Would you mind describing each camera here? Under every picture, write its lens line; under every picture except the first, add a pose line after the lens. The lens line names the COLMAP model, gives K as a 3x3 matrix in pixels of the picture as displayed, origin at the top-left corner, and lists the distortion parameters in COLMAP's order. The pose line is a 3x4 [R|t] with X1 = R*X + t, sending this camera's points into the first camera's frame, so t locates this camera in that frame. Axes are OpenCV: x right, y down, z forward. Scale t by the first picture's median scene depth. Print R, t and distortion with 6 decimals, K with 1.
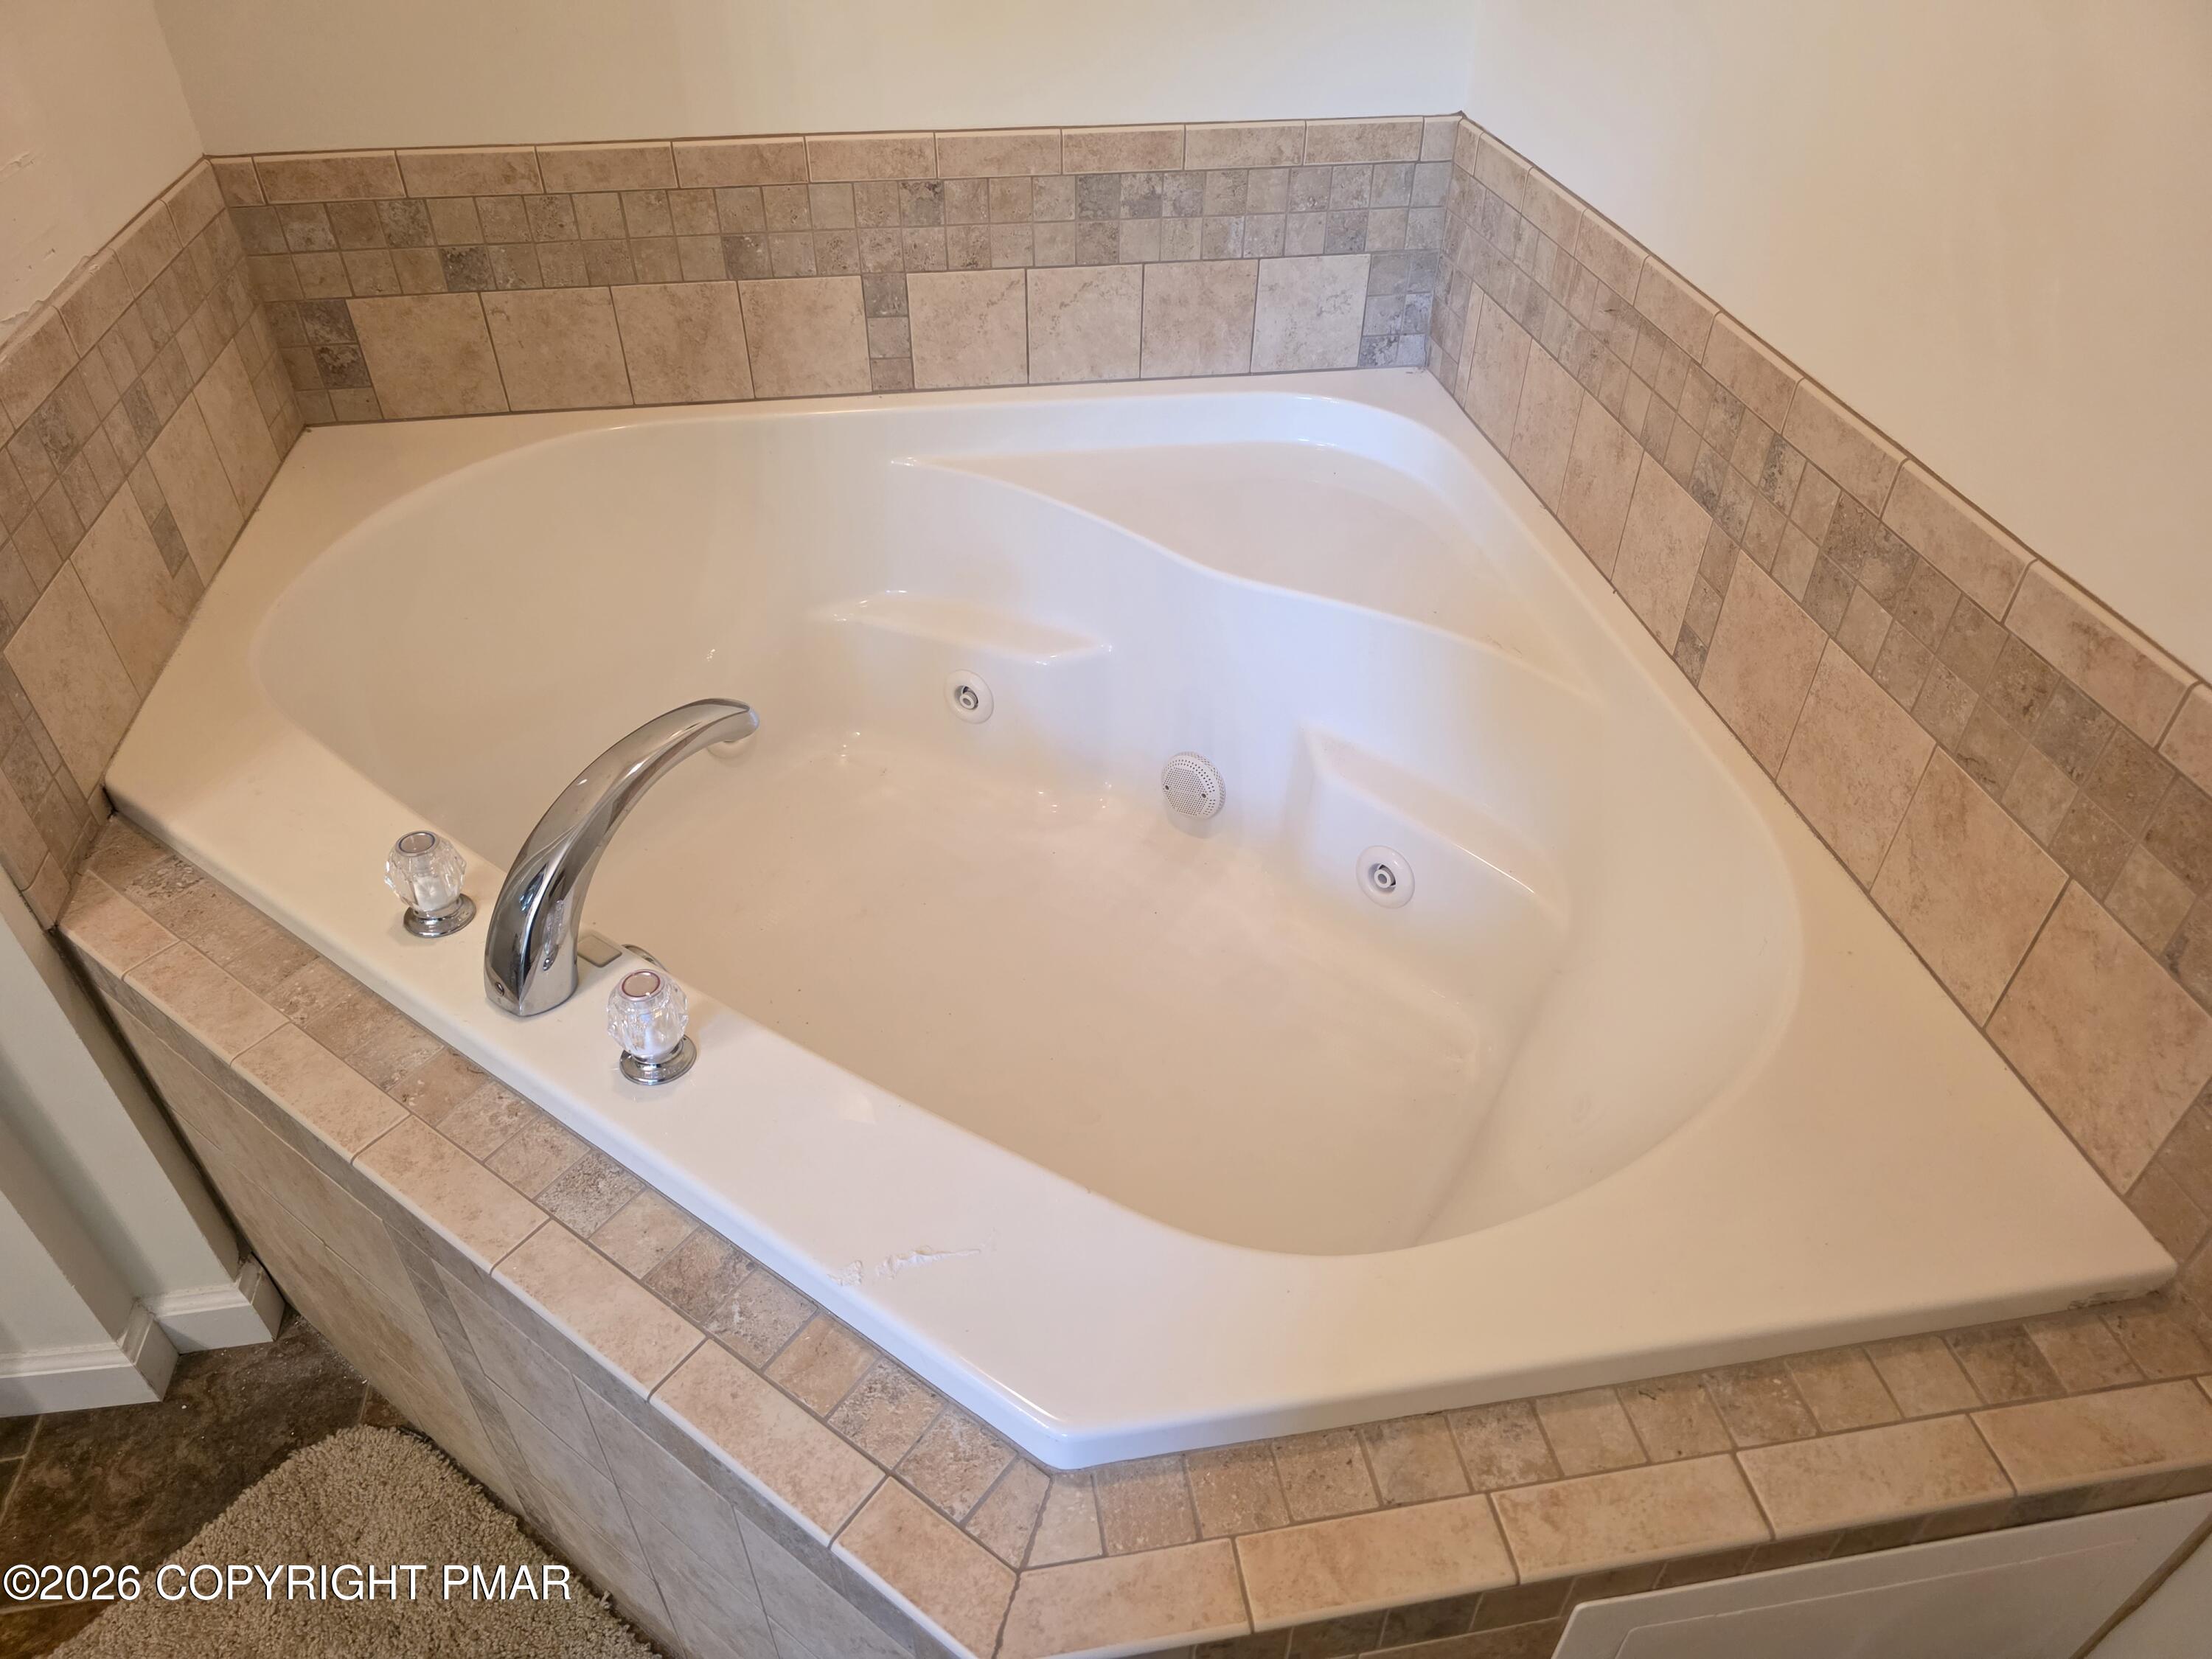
lens RADIAL K [[1469.6, 0, 1113.7], [0, 1469.6, 838.8], [0, 0, 1]] dist [0.009806, 0.000445]
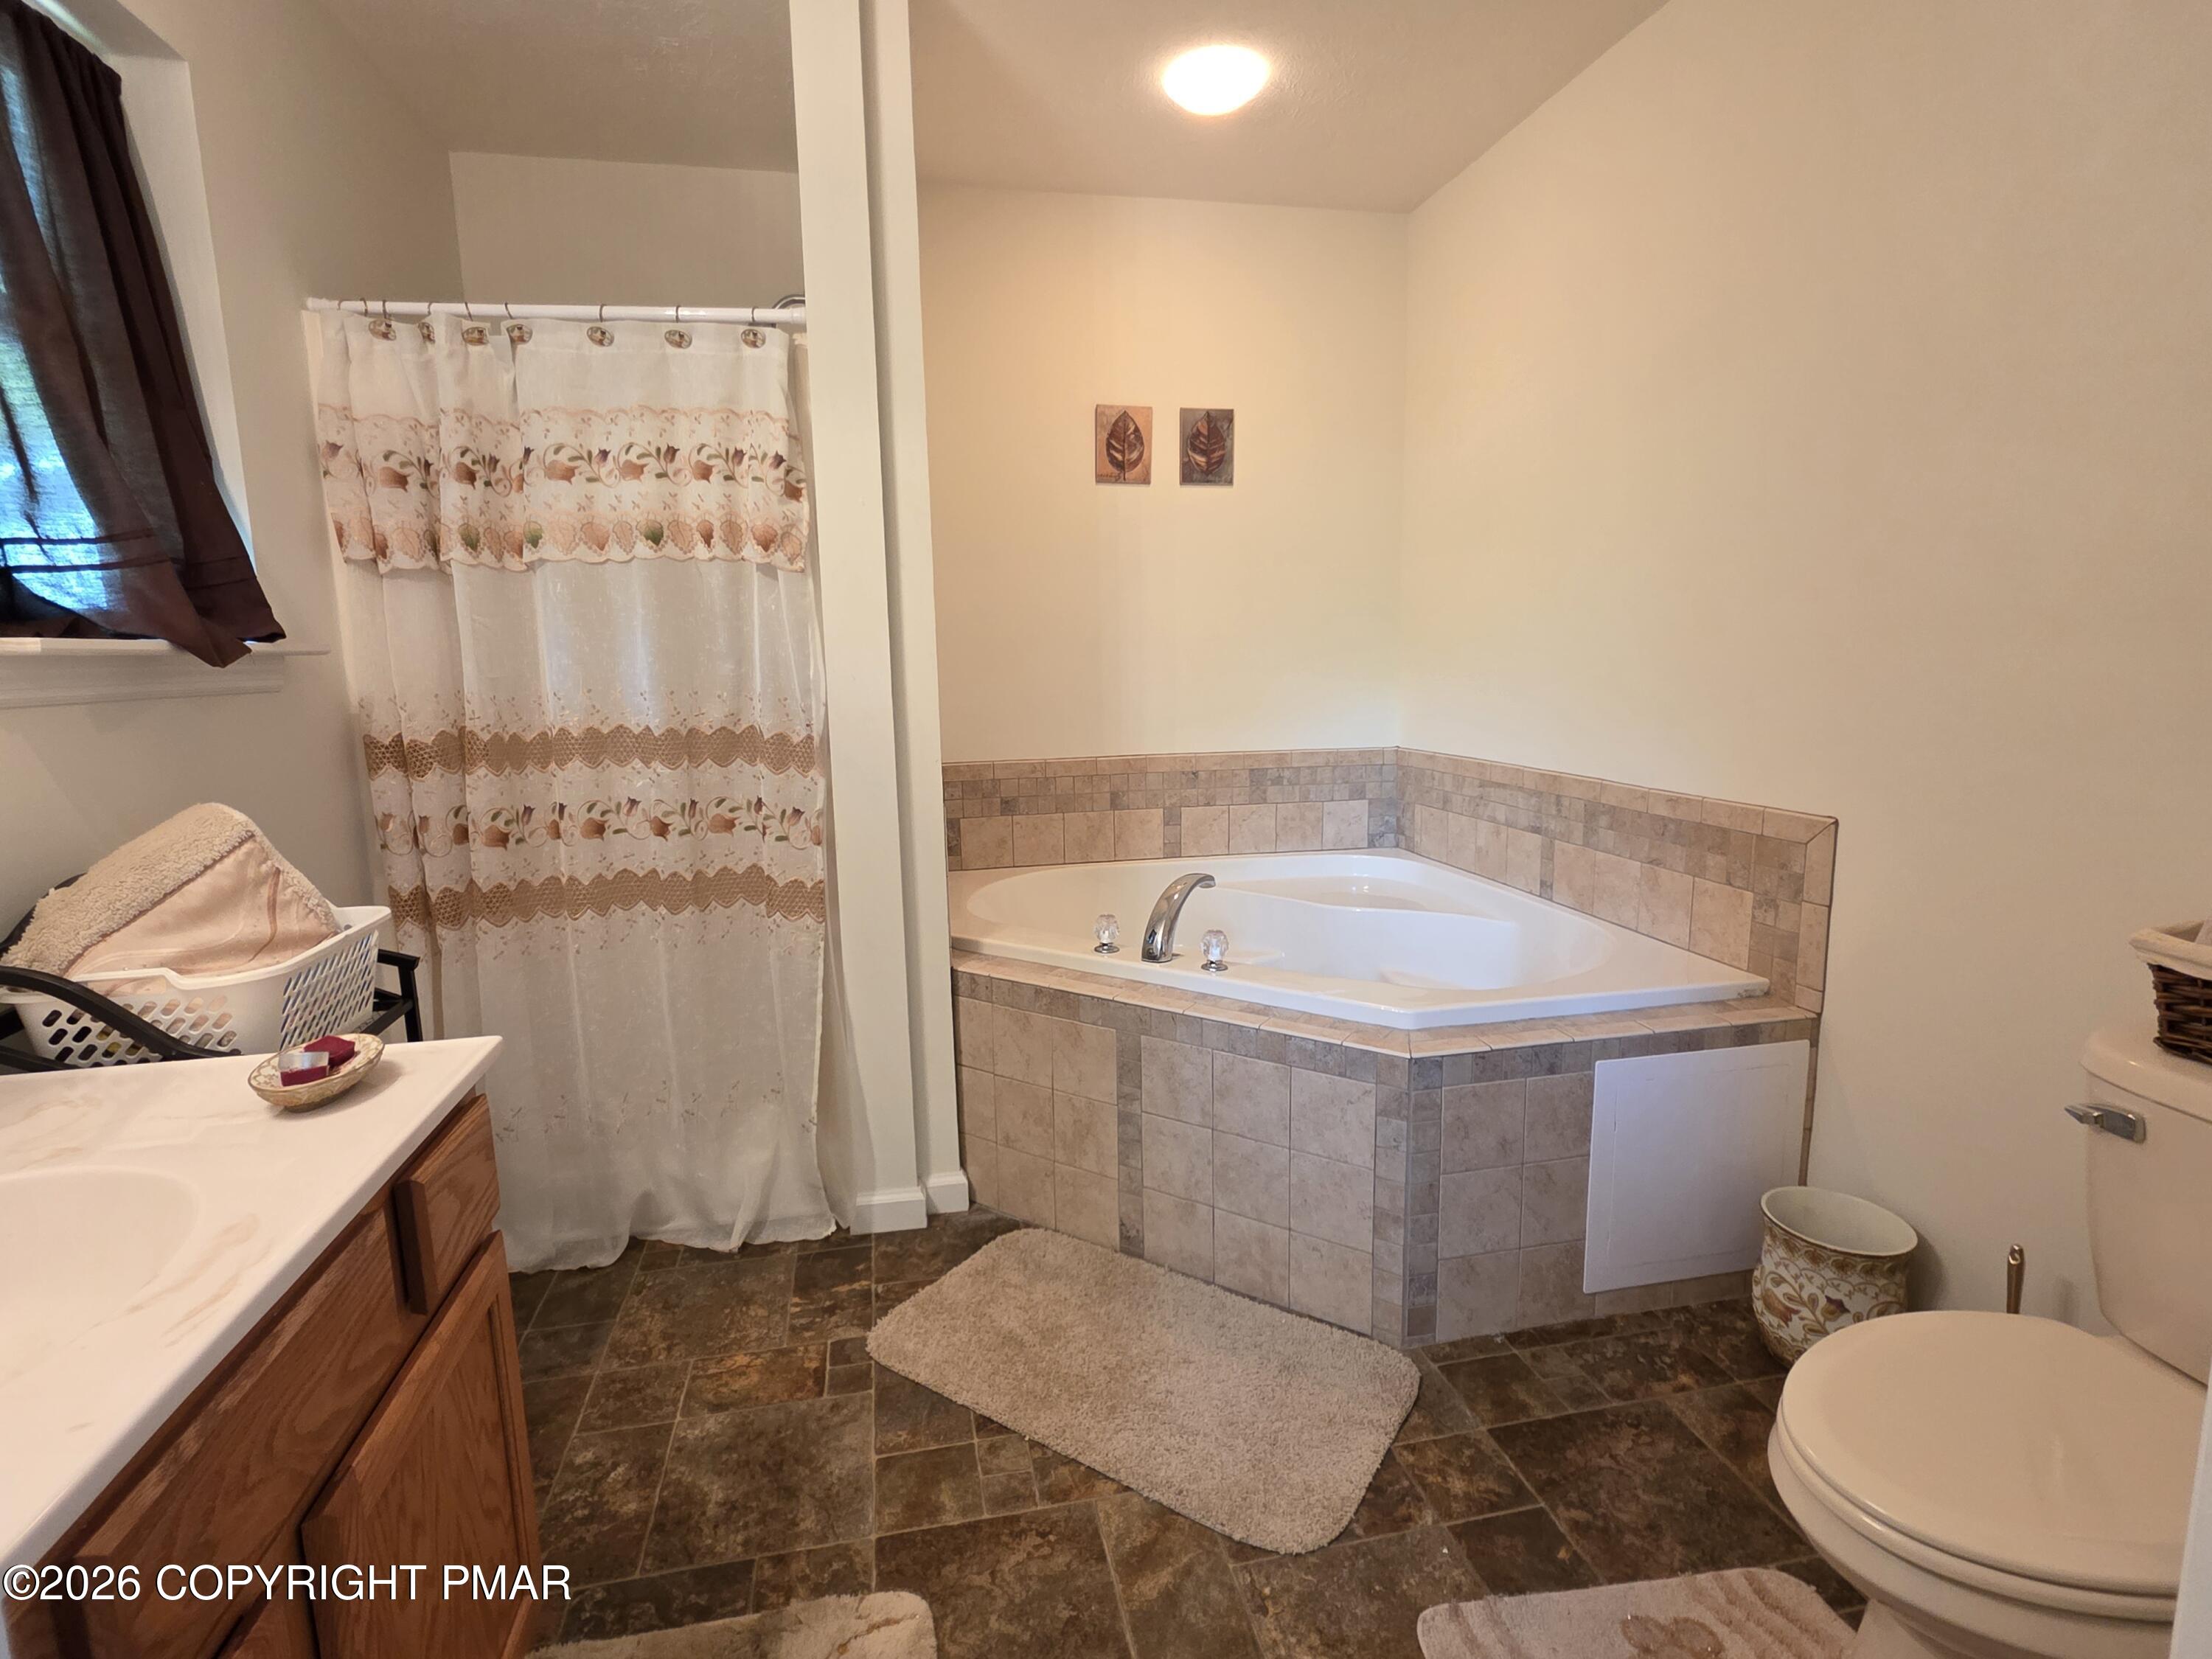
lens RADIAL K [[1066.7, 0, 1096.9], [0, 1066.7, 824.4], [0, 0, 1]] dist [-0.001917, -0.000247]
pose [[0.999060, -0.035395, 0.025009, -0.351715], [0.043222, 0.856045, -0.515091, 0.577211], [-0.003177, 0.515688, 0.856770, -0.519419]]
